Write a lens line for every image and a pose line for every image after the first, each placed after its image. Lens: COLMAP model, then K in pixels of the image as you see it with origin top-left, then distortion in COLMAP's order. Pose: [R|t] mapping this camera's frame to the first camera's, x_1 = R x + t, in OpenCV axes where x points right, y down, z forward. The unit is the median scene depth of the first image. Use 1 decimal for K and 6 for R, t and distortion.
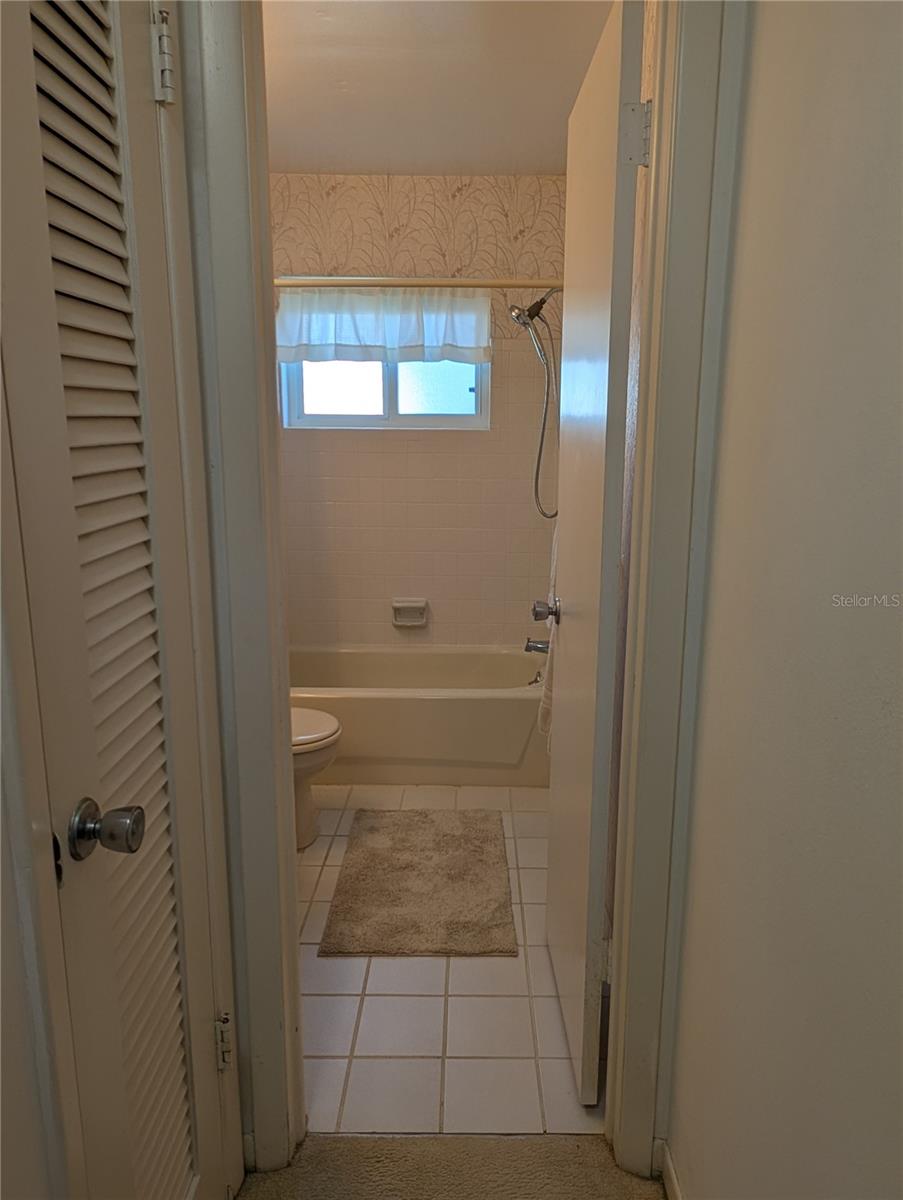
lens RADIAL K [[840.5, 0, 451.5], [0, 840.5, 600.0], [0, 0, 1]] dist [0.002299, 0.001309]
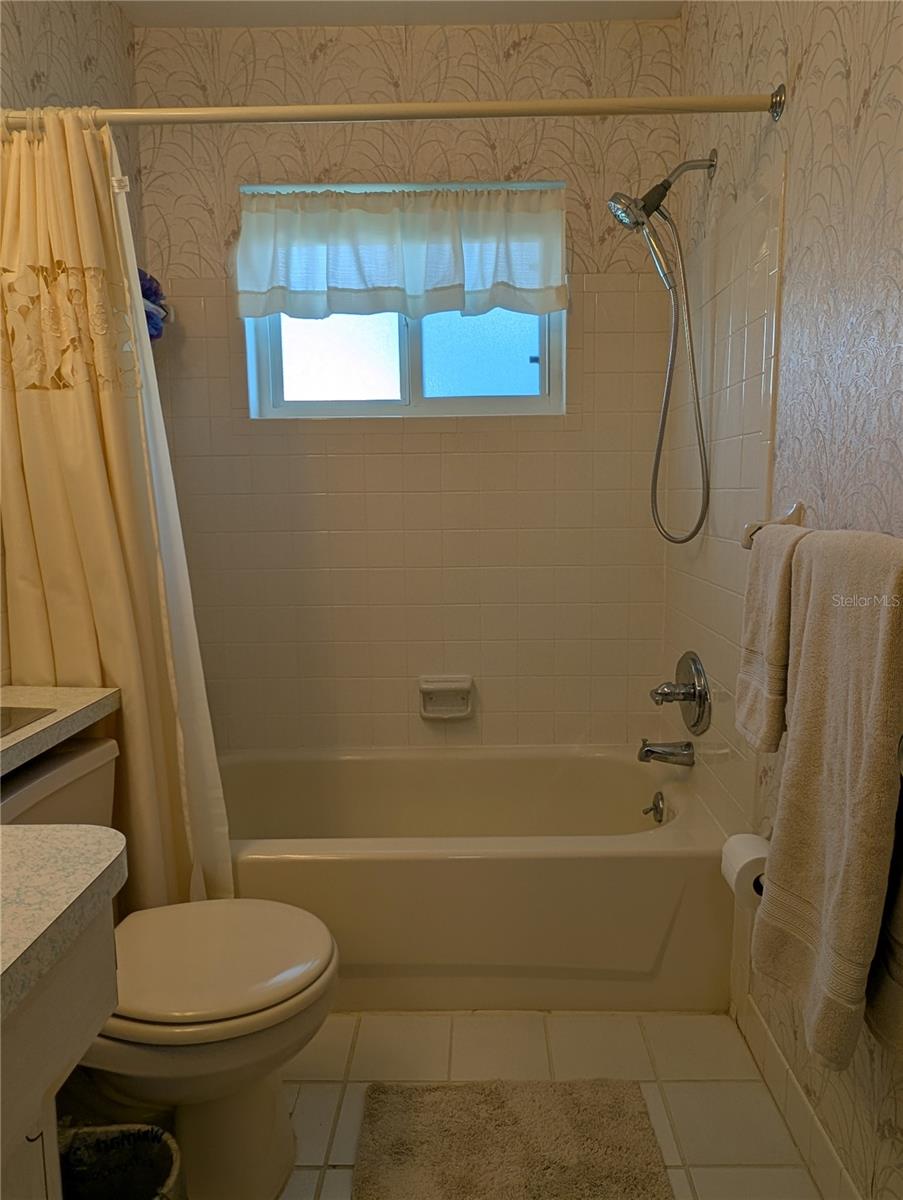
lens RADIAL K [[840.5, 0, 451.5], [0, 840.5, 600.0], [0, 0, 1]] dist [0.002299, 0.001309]
pose [[0.999781, -0.018833, -0.009137, -0.040900], [0.018144, 0.997357, -0.070349, -0.015485], [0.010437, 0.070168, 0.997481, 0.368278]]
